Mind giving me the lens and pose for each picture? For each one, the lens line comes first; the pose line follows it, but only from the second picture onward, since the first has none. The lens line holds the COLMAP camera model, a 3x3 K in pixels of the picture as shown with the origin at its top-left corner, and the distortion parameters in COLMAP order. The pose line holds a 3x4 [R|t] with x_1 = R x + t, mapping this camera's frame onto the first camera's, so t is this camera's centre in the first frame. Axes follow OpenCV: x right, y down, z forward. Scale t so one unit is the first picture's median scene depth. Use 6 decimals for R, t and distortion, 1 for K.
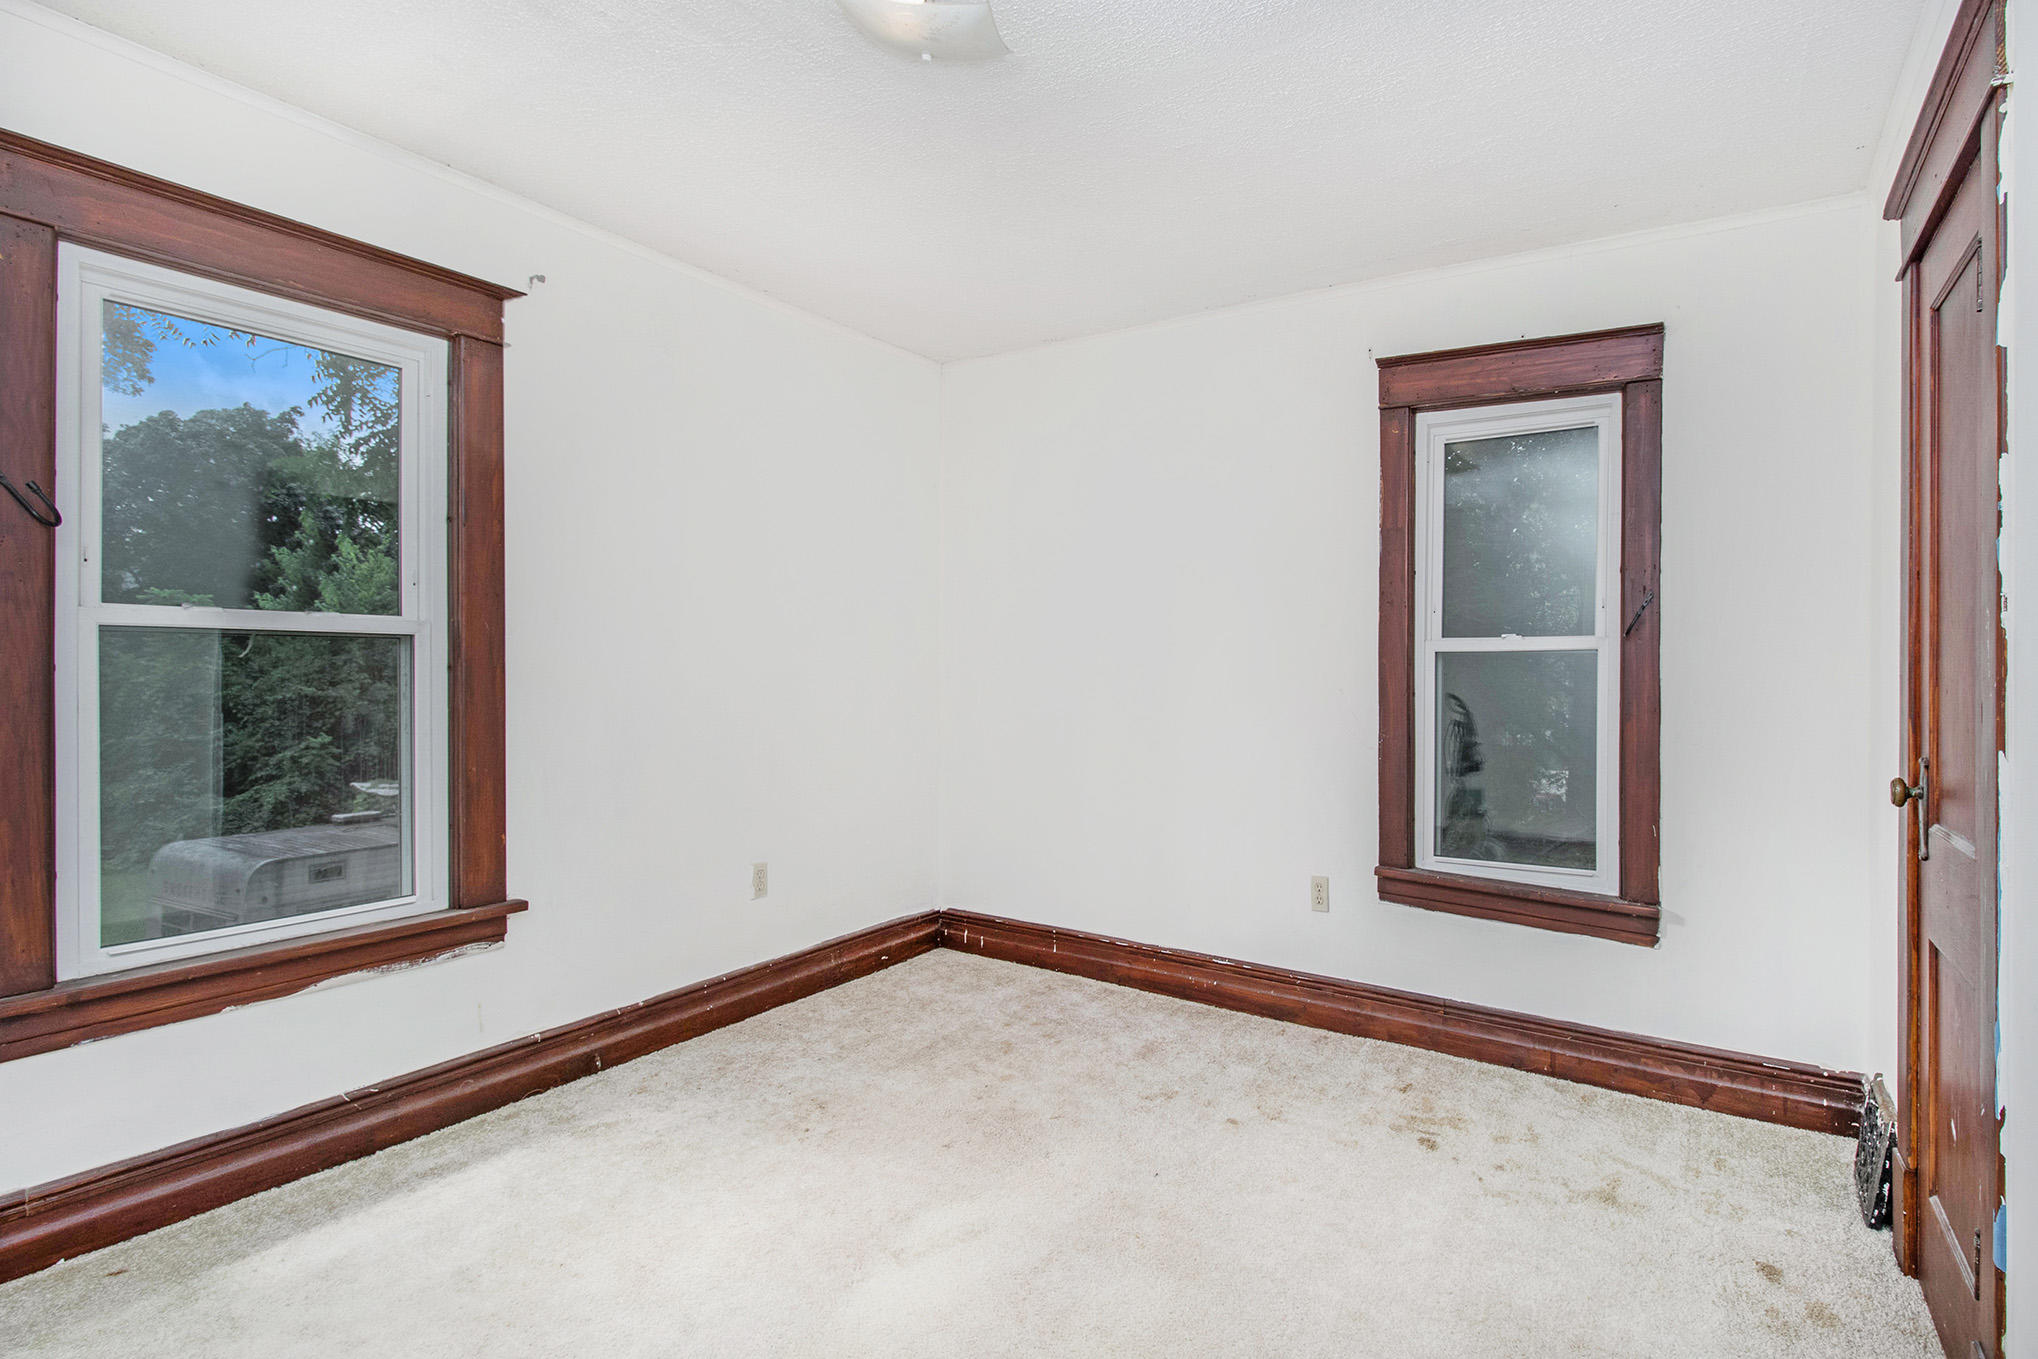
lens RADIAL K [[970.2, 0, 1019.0], [0, 970.2, 679.5], [0, 0, 1]] dist [0.004633, -0.000007]
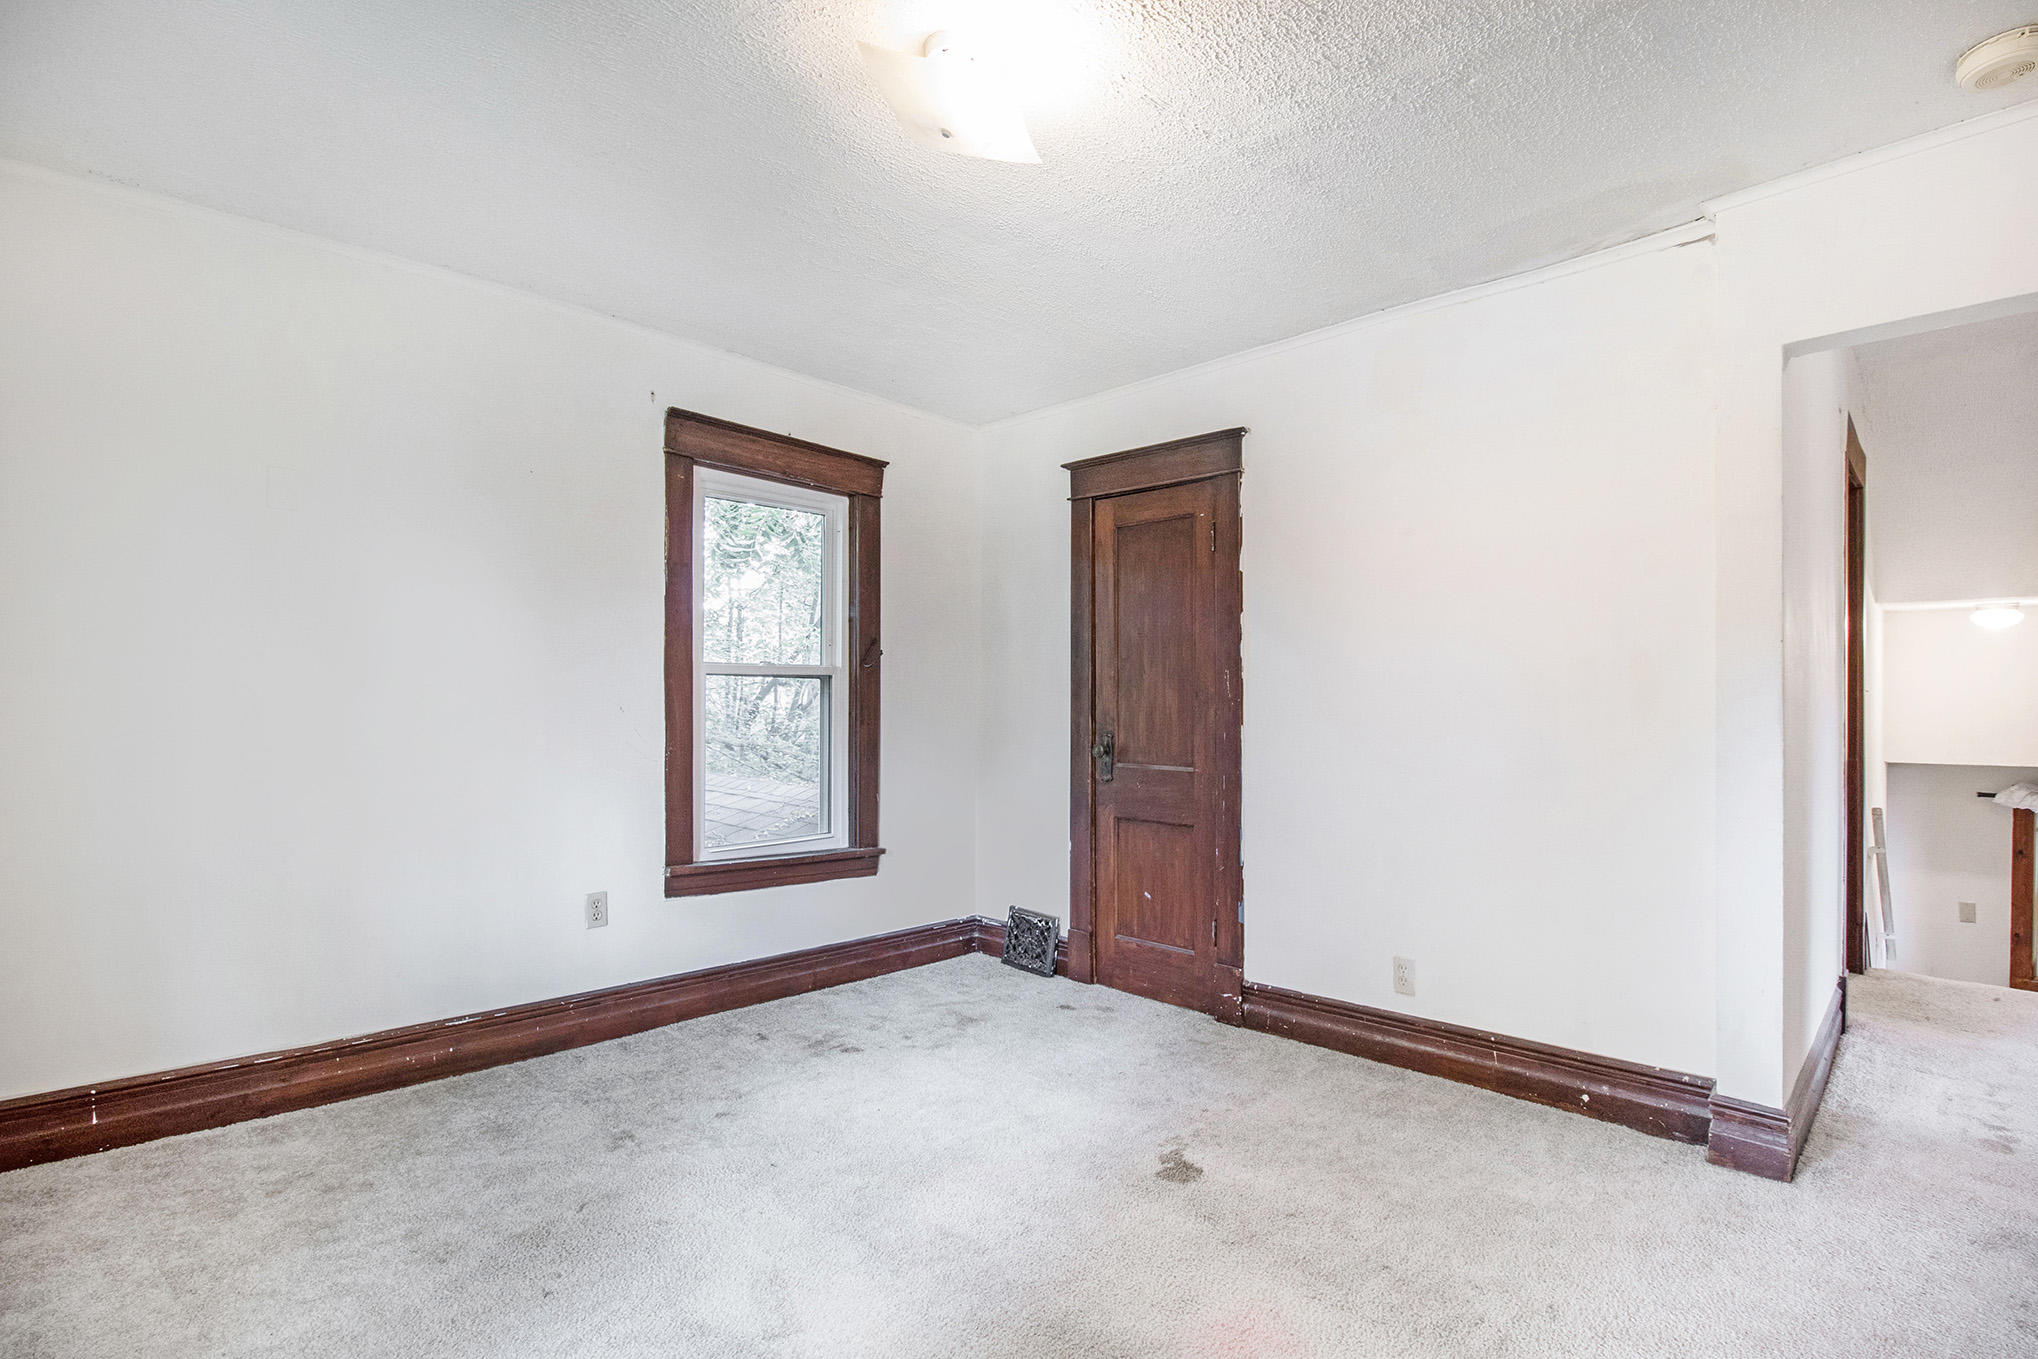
lens RADIAL K [[982.1, 0, 1019.0], [0, 982.1, 679.5], [0, 0, 1]] dist [0.000883, -0.021029]
pose [[0.229058, 0.004707, 0.973401, -0.623163], [0.003574, 0.999978, -0.005676, -0.012776], [-0.973406, 0.004779, 0.229036, 0.357141]]
